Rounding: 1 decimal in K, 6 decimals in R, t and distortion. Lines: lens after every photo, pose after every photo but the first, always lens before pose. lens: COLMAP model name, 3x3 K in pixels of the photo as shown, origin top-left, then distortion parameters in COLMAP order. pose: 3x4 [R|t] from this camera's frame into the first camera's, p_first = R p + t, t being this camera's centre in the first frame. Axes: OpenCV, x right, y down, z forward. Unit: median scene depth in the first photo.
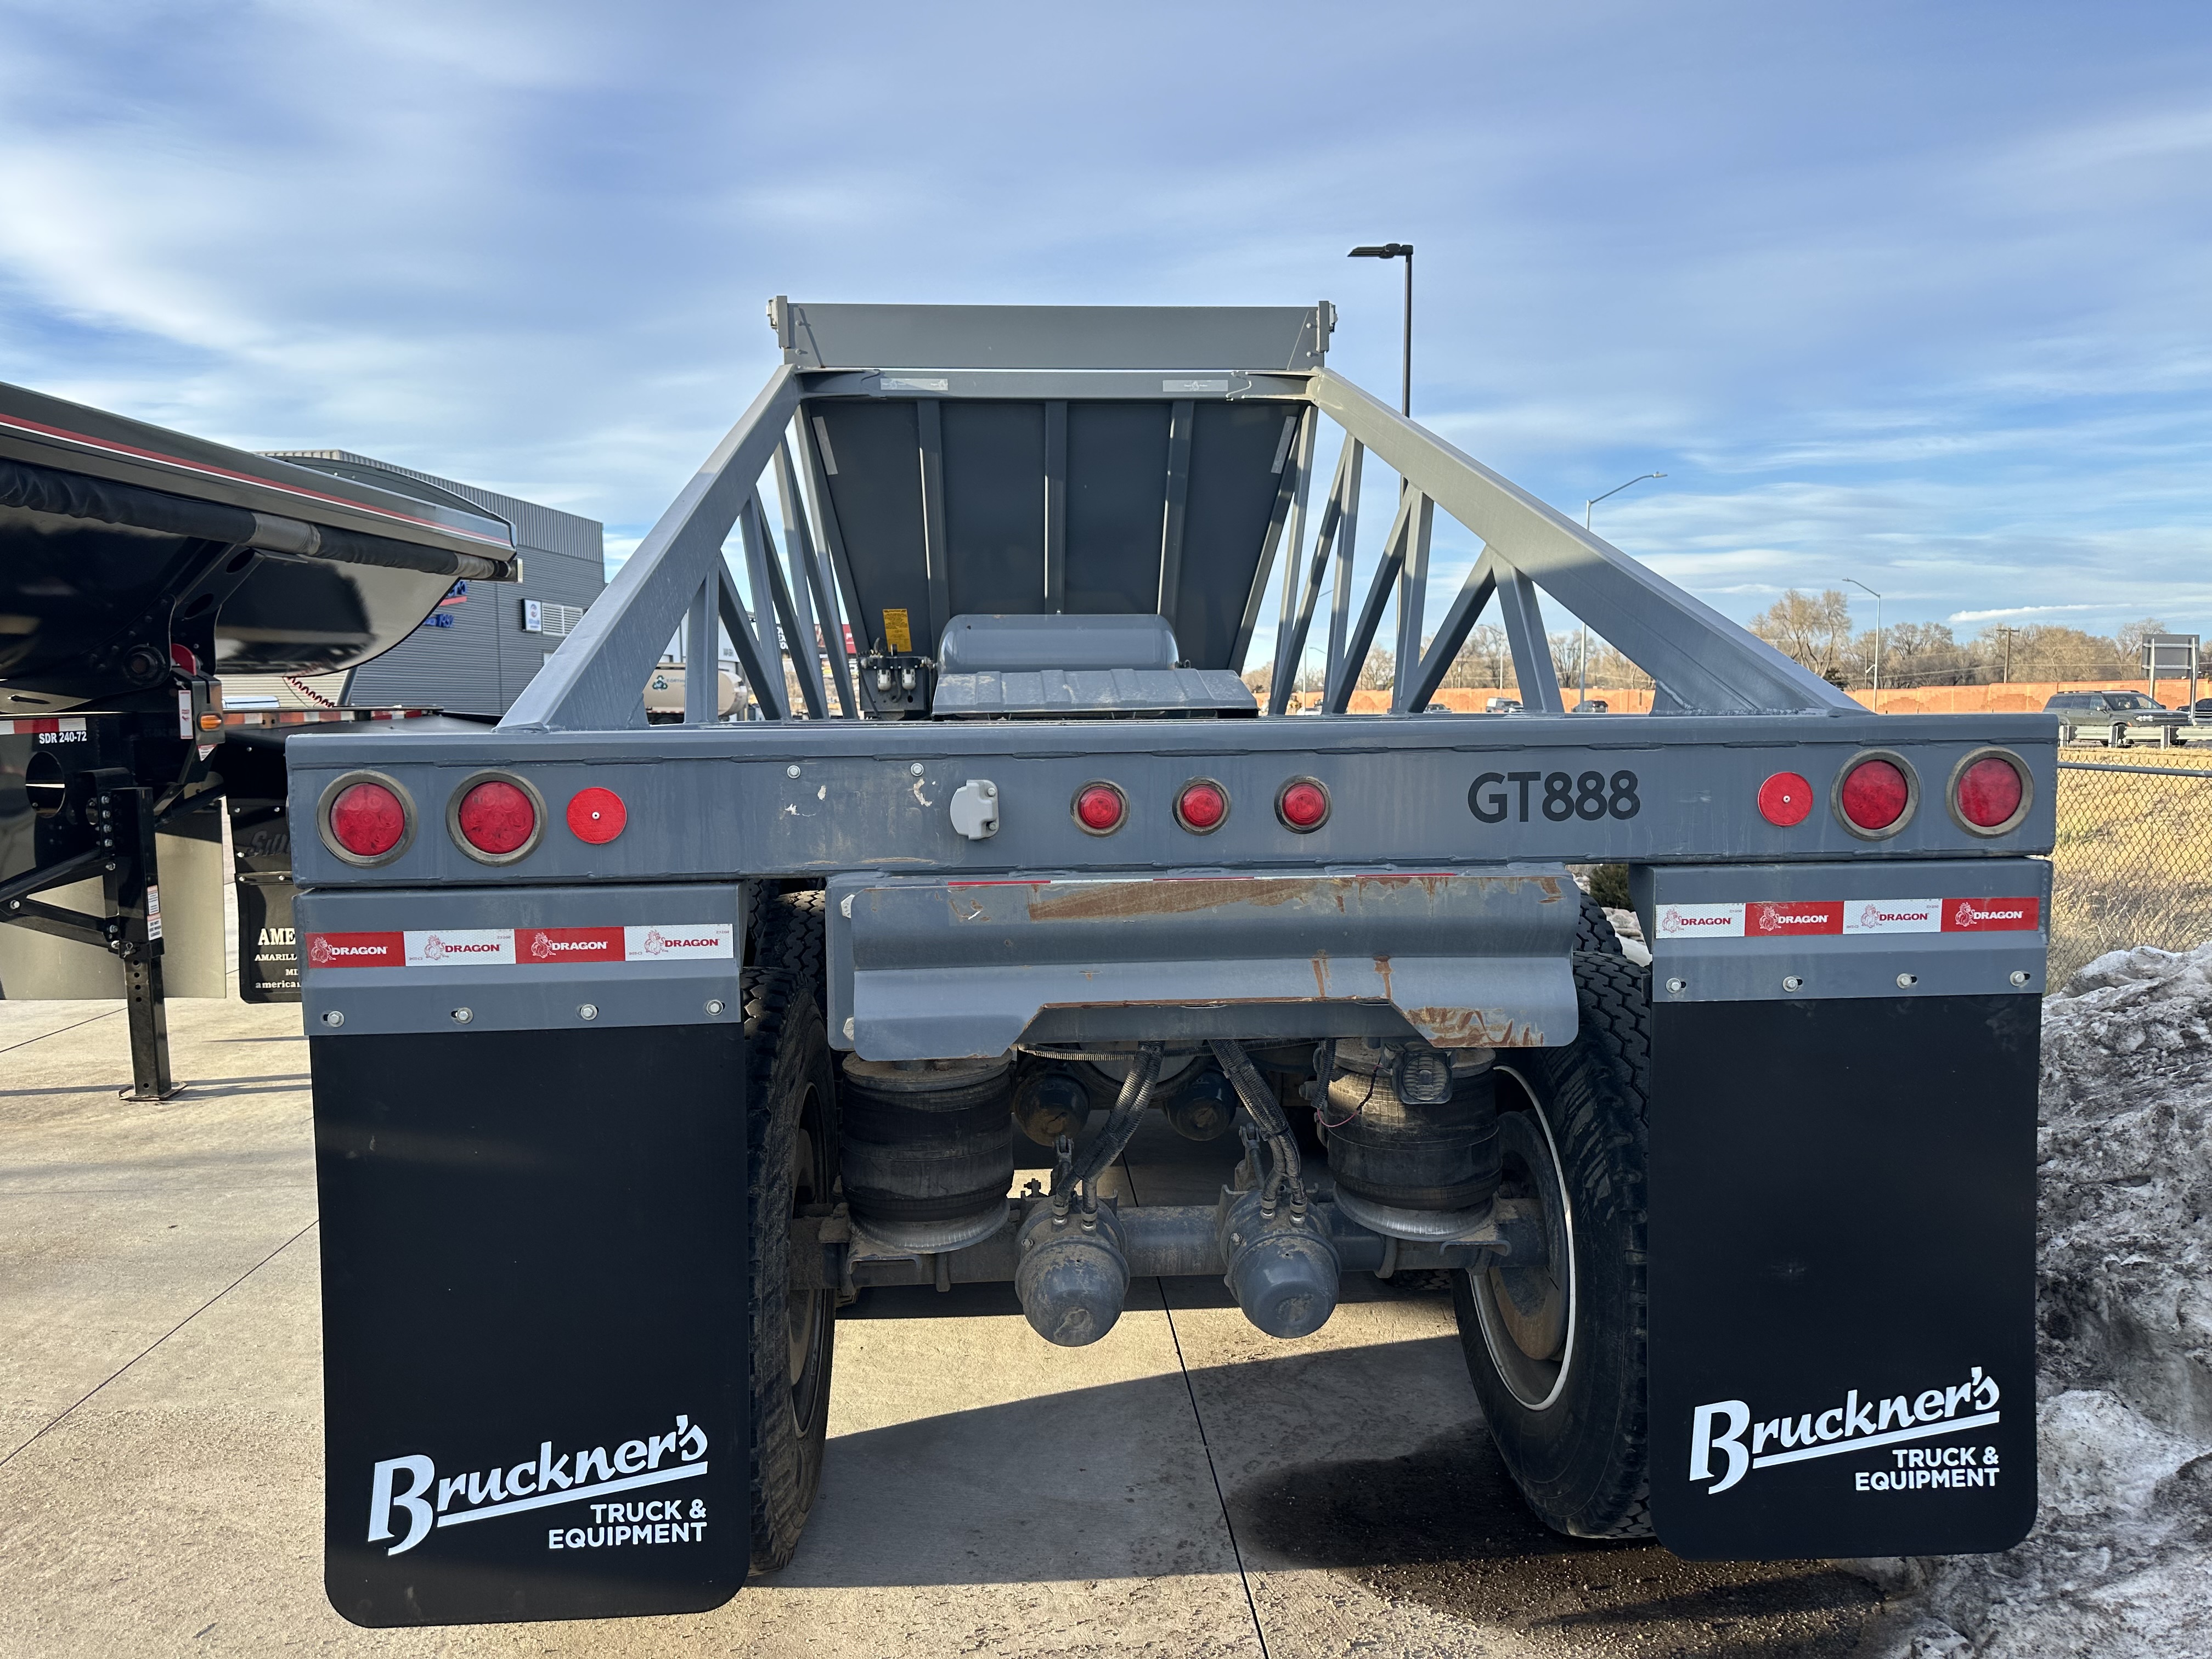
lens RADIAL K [[1545.0, 0, 1106.0], [0, 1545.0, 829.5], [0, 0, 1]] dist [0.062338, -0.087741]
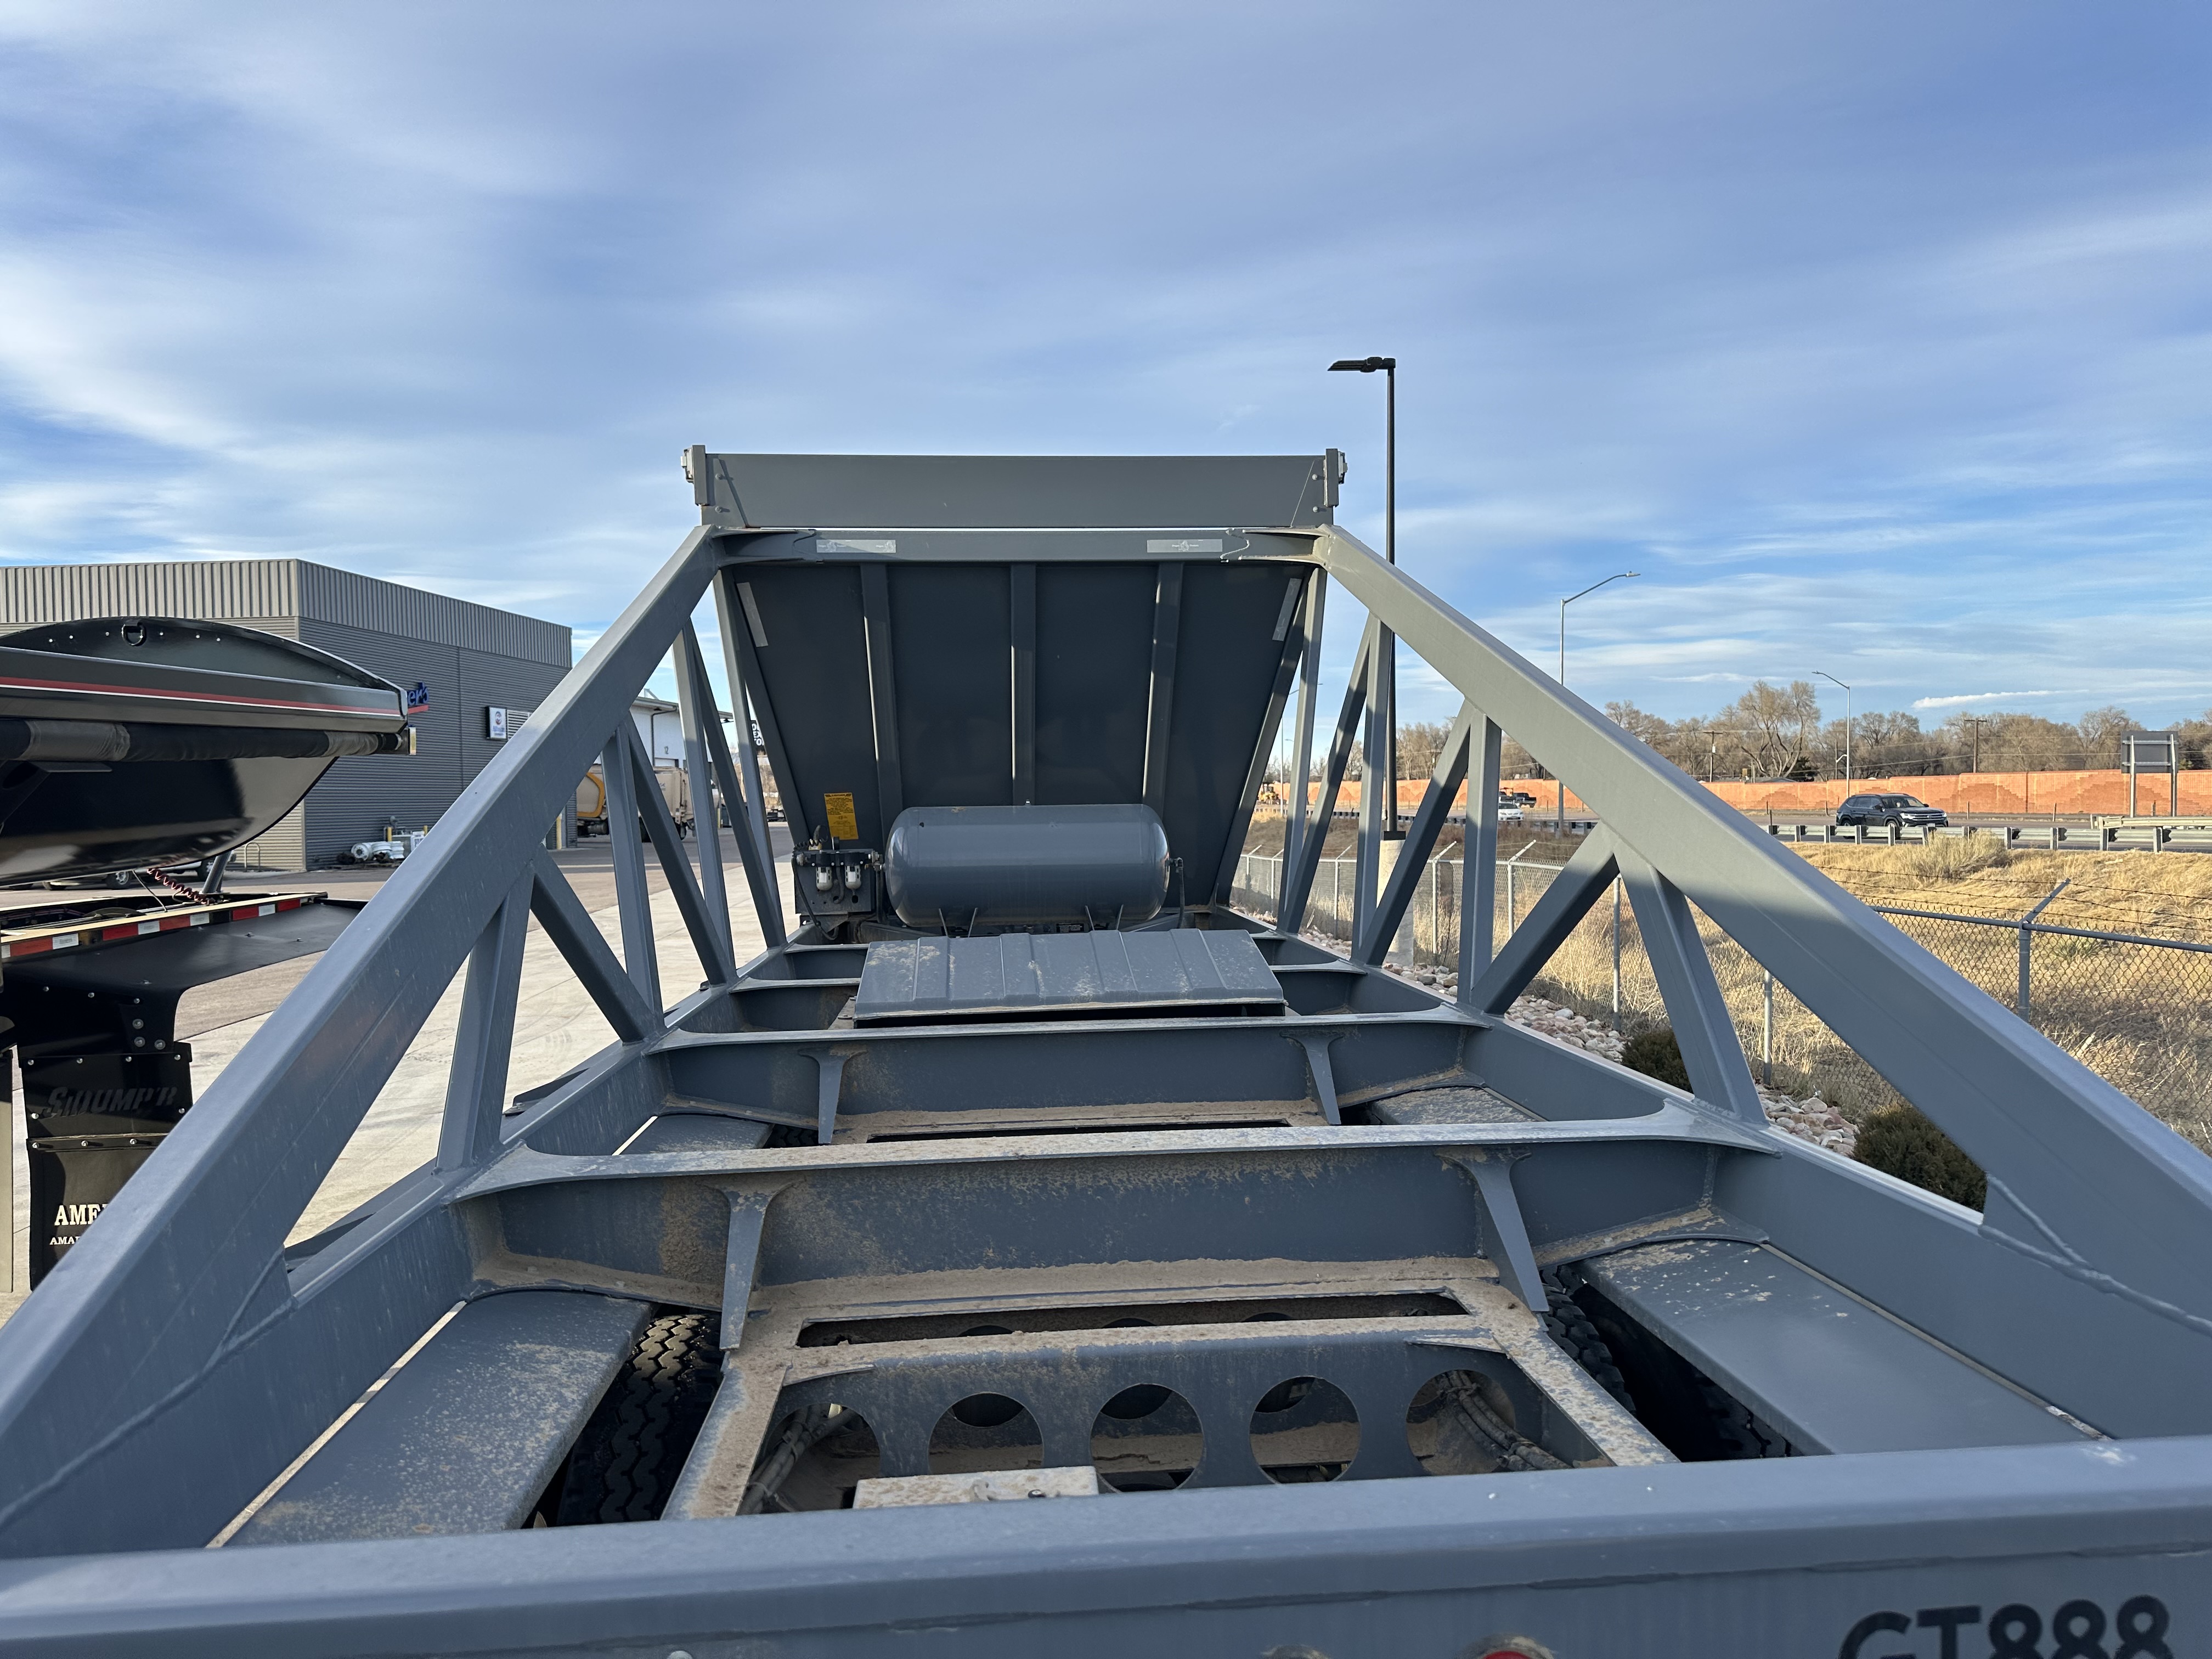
lens RADIAL K [[1528.7, 0, 1106.0], [0, 1528.7, 829.5], [0, 0, 1]] dist [0.069021, -0.088181]
pose [[0.999852, -0.007557, 0.015443, -0.000264], [0.008392, 0.998466, -0.054737, -0.076200], [-0.015005, 0.054858, 0.998381, 0.149934]]
